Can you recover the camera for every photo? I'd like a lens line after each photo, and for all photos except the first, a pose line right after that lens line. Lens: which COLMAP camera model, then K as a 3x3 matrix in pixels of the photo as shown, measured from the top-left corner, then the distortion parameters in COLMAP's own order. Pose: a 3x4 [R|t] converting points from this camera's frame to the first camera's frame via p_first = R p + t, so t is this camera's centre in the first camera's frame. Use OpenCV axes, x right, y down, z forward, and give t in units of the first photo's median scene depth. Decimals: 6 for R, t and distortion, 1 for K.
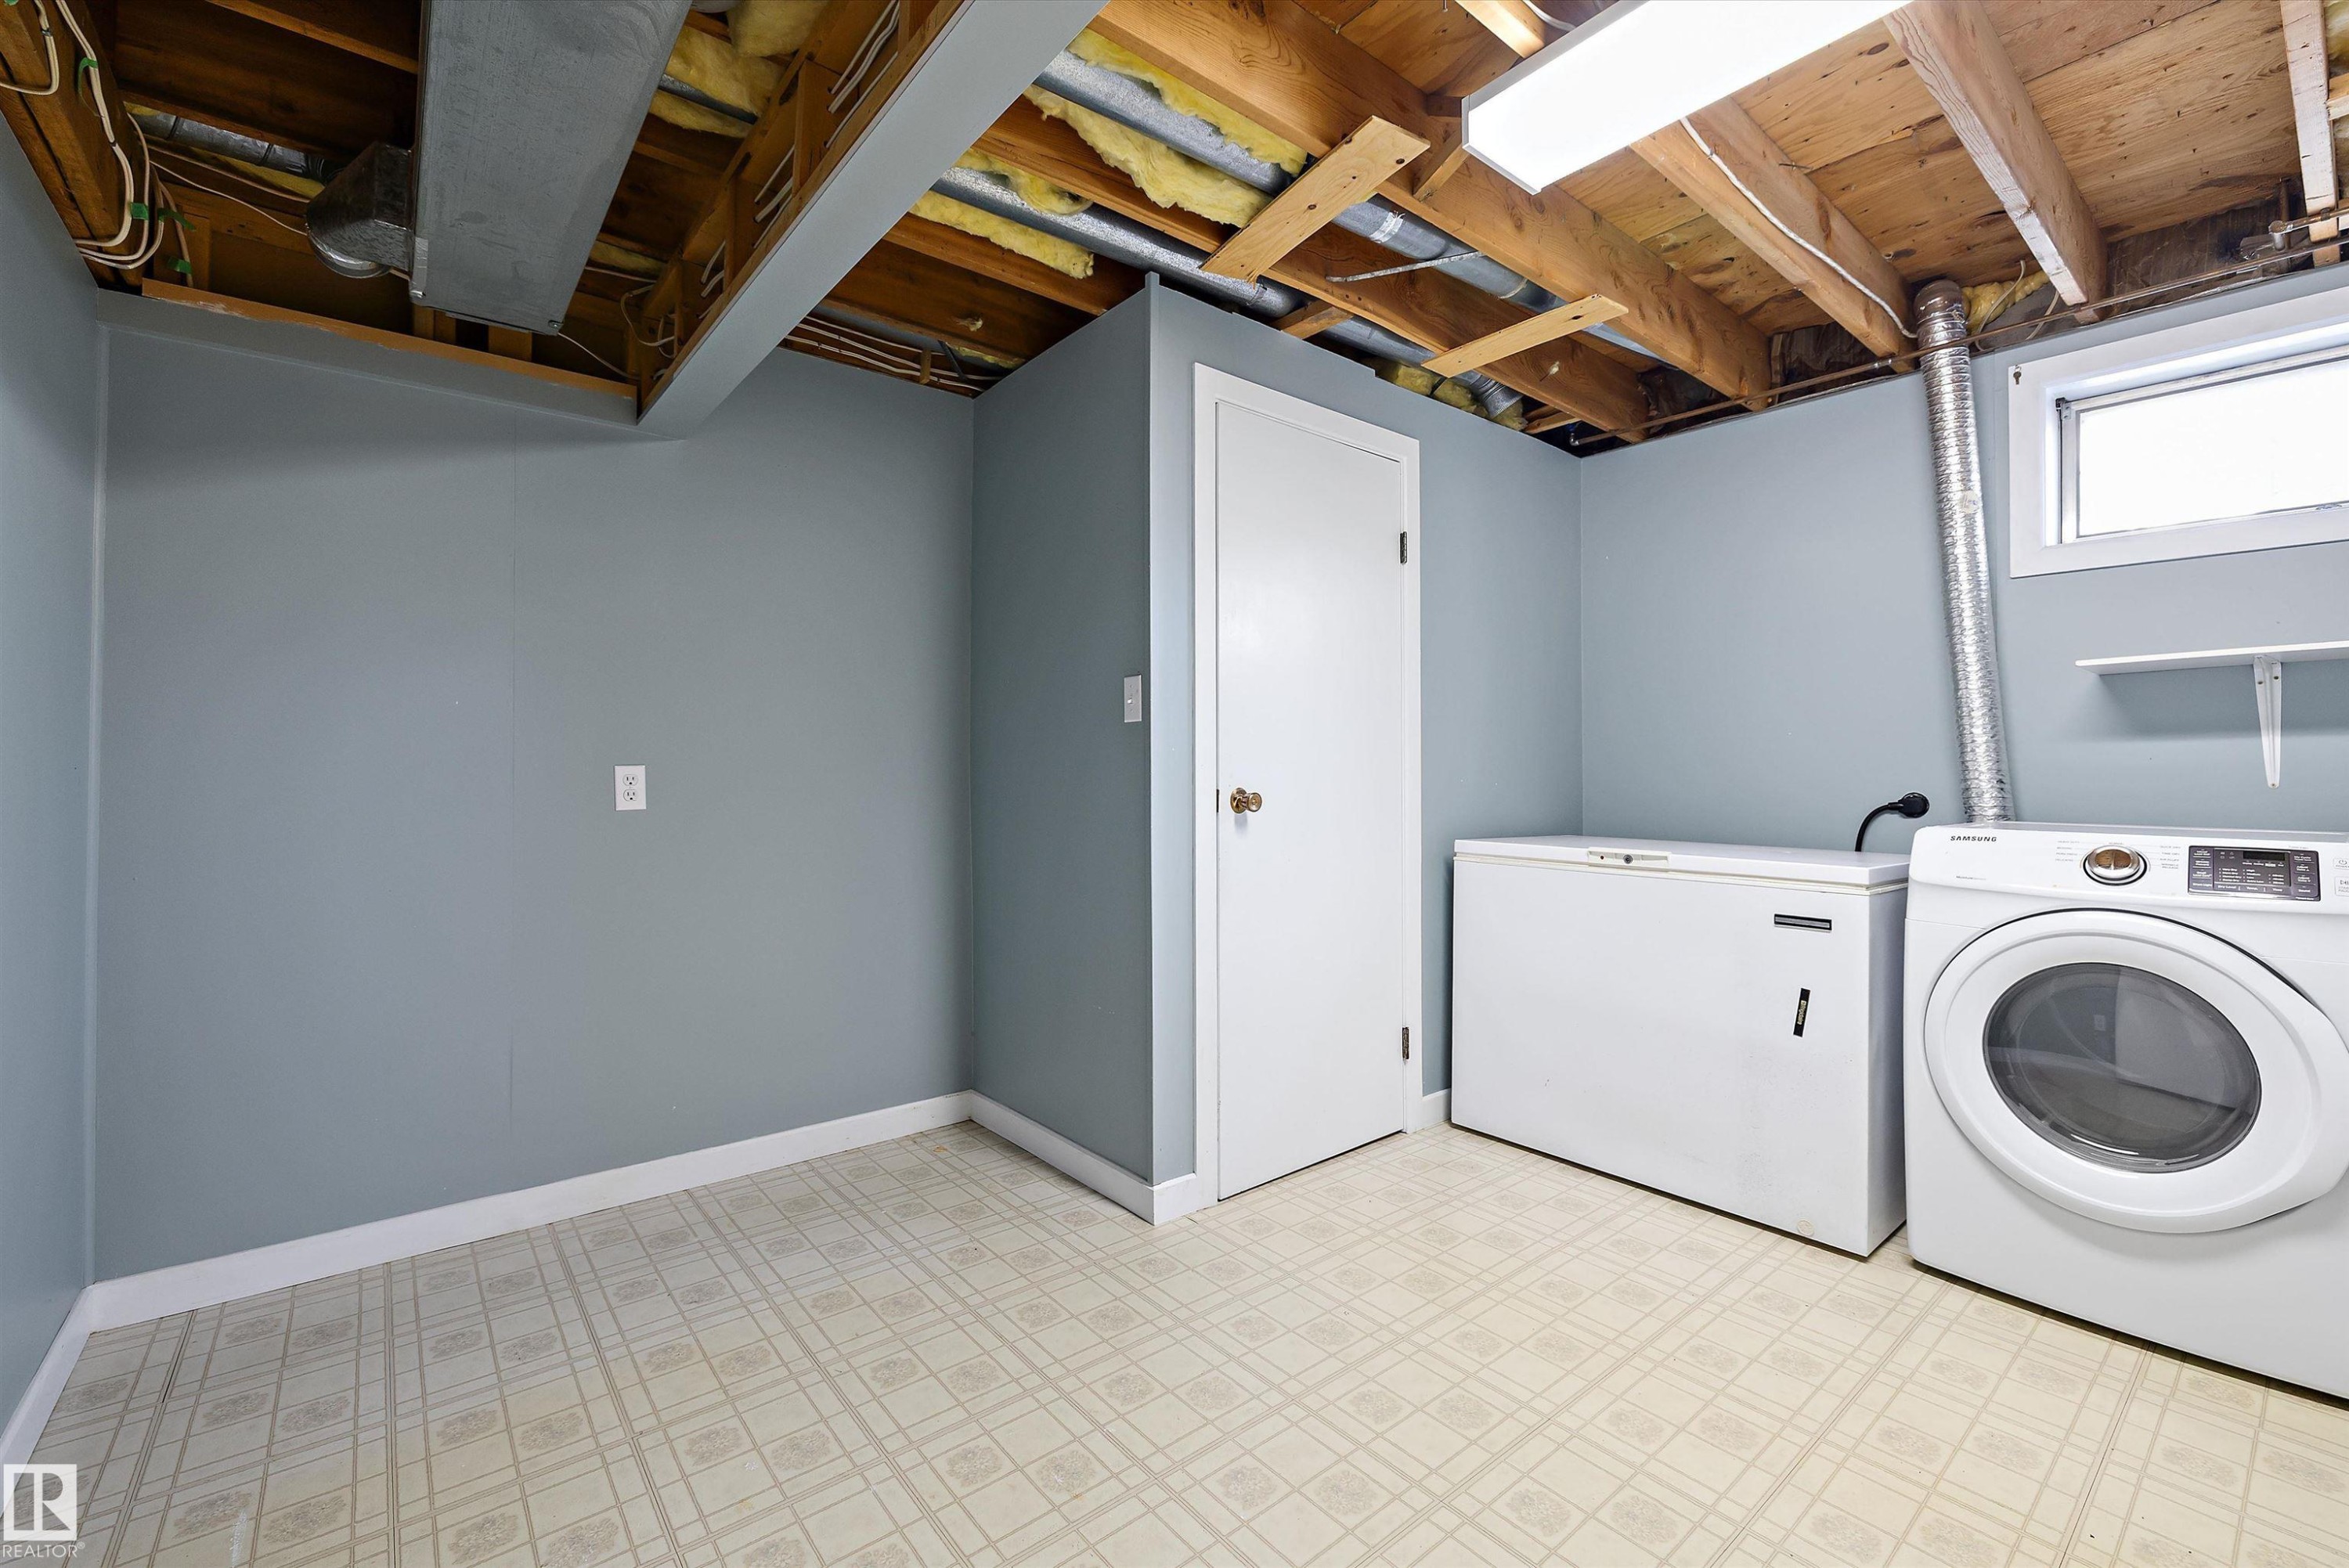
lens RADIAL K [[991.1, 0, 1158.7], [0, 991.1, 767.3], [0, 0, 1]] dist [-0.003499, 0.001854]
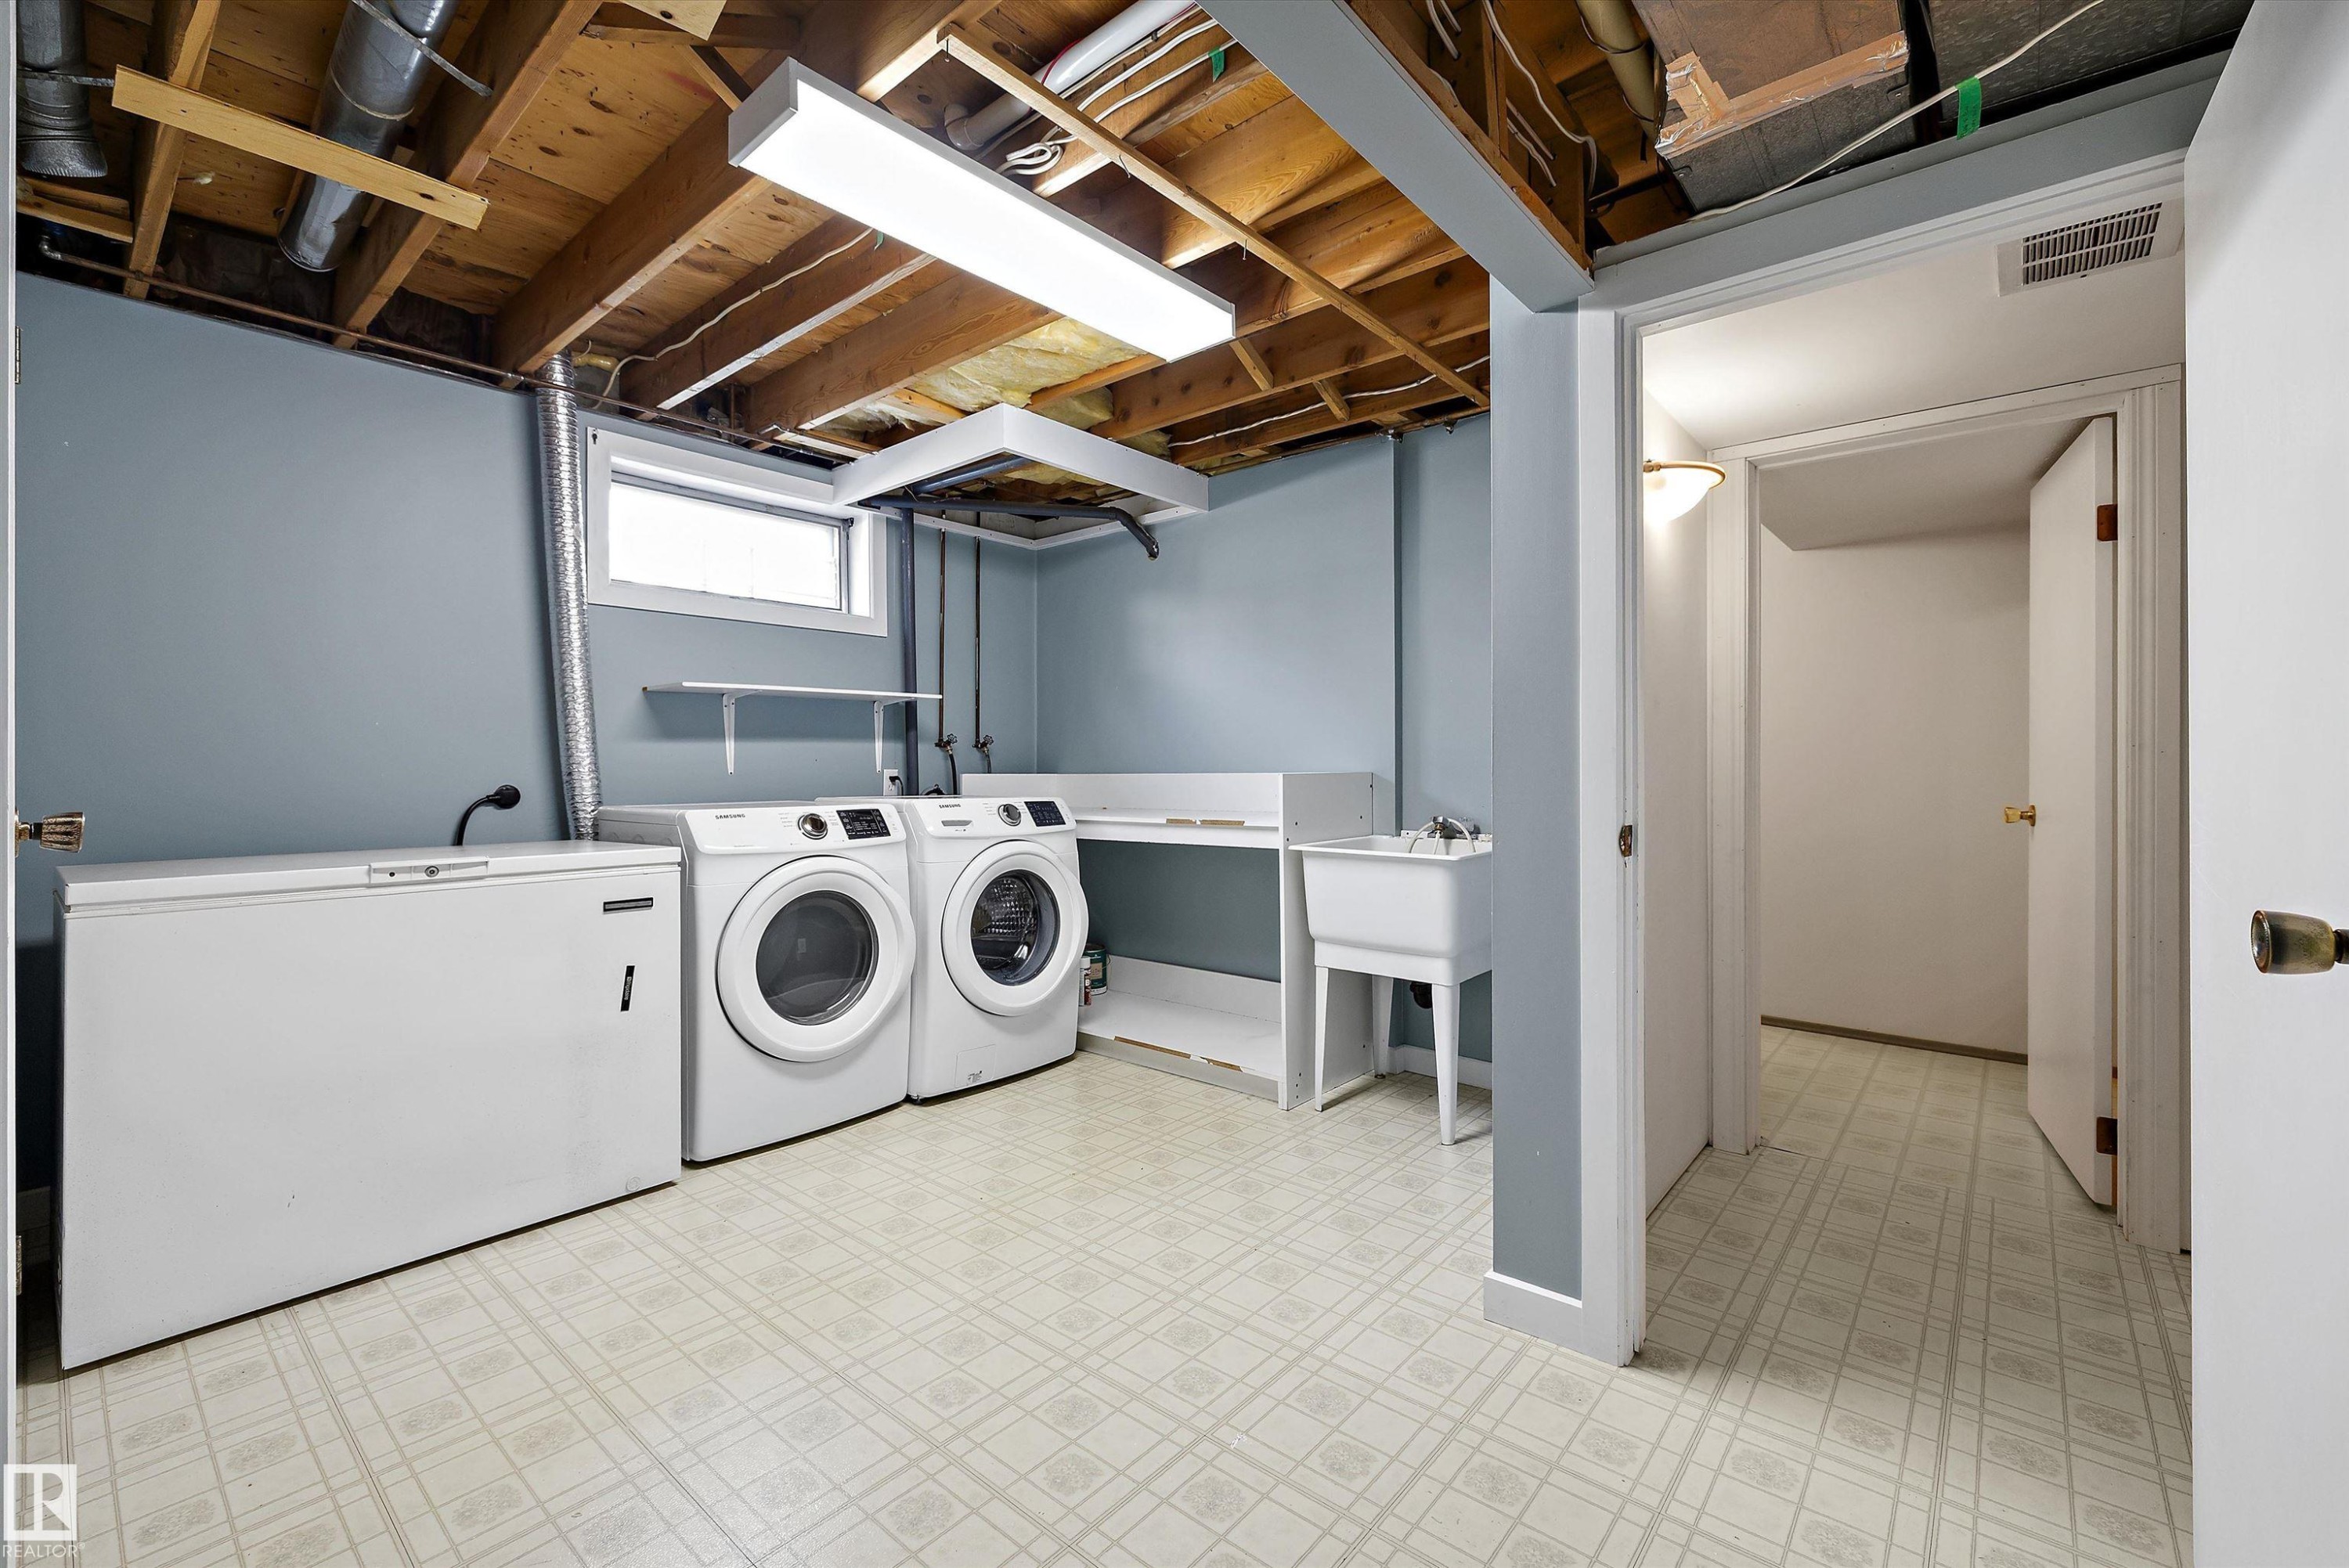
lens RADIAL K [[991.1, 0, 1153.7], [0, 991.1, 776.9], [0, 0, 1]] dist [-0.003499, 0.001854]
pose [[-0.181412, -0.014519, 0.983300, -0.520064], [-0.000949, 0.999893, 0.014589, 0.000543], [-0.983407, 0.001713, -0.181407, 0.635707]]
